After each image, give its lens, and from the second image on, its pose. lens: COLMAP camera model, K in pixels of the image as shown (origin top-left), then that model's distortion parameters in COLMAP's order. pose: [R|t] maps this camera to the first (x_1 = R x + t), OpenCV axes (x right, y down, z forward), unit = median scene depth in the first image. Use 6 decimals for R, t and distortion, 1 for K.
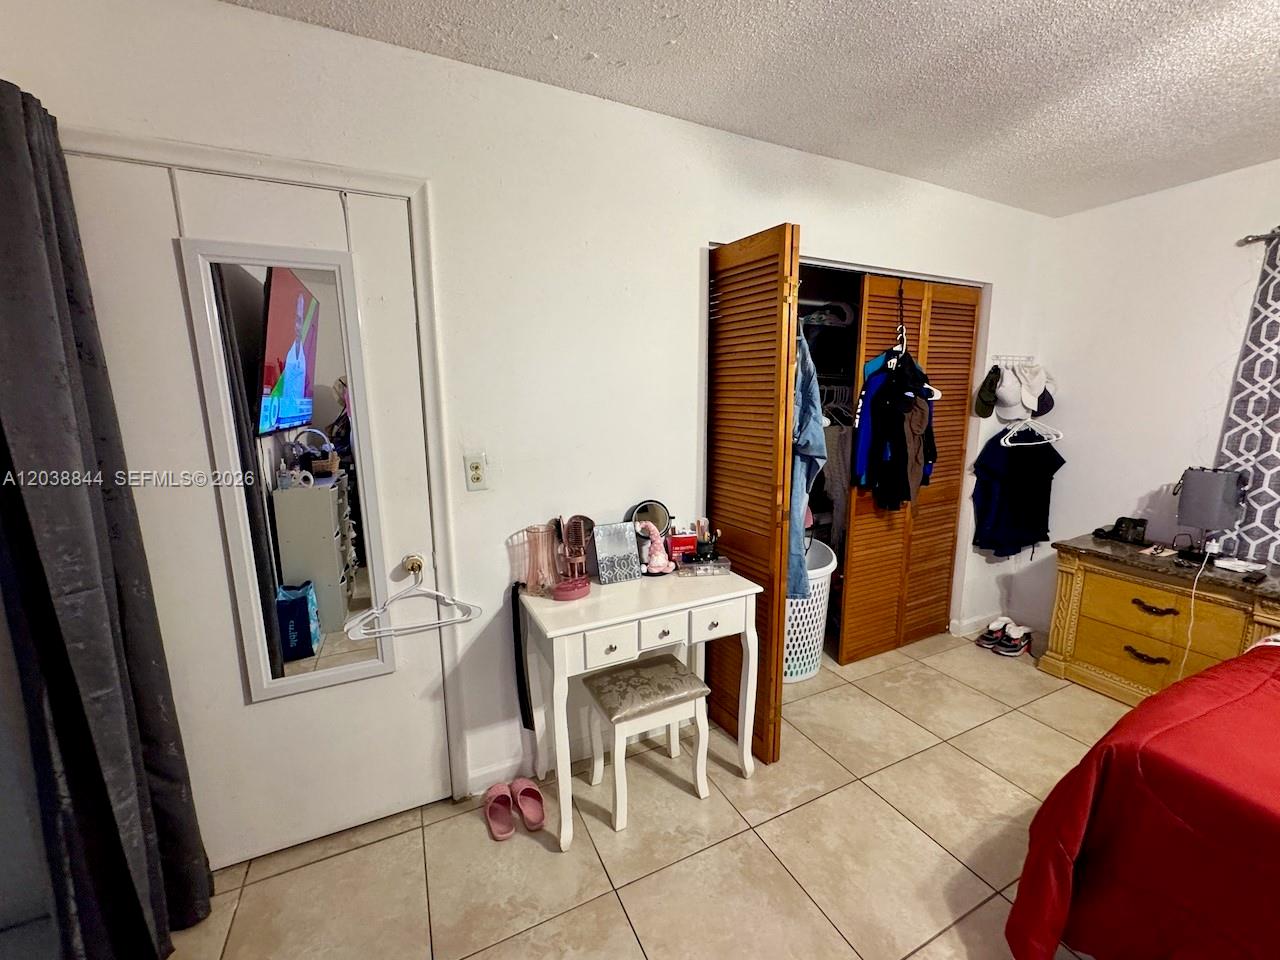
lens RADIAL K [[511.2, 0, 641.9], [0, 511.2, 482.2], [0, 0, 1]] dist [-0.002391, -0.000032]
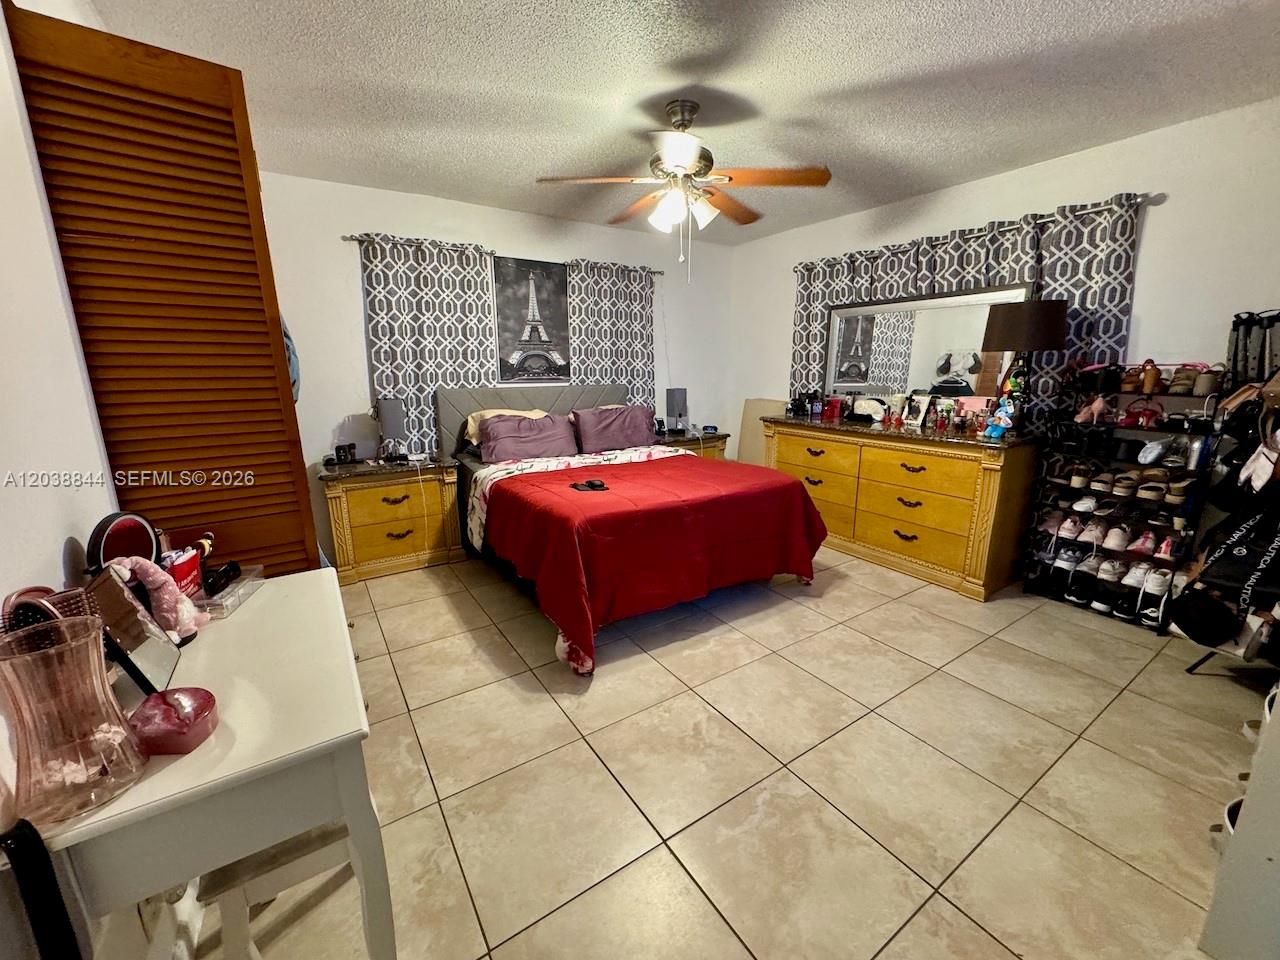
lens RADIAL K [[511.2, 0, 644.5], [0, 511.2, 479.6], [0, 0, 1]] dist [-0.002391, -0.000032]
pose [[-0.146288, -0.210920, 0.966495, -0.473596], [0.165975, 0.957923, 0.234171, -0.023950], [-0.975219, 0.194671, -0.105125, 0.488534]]
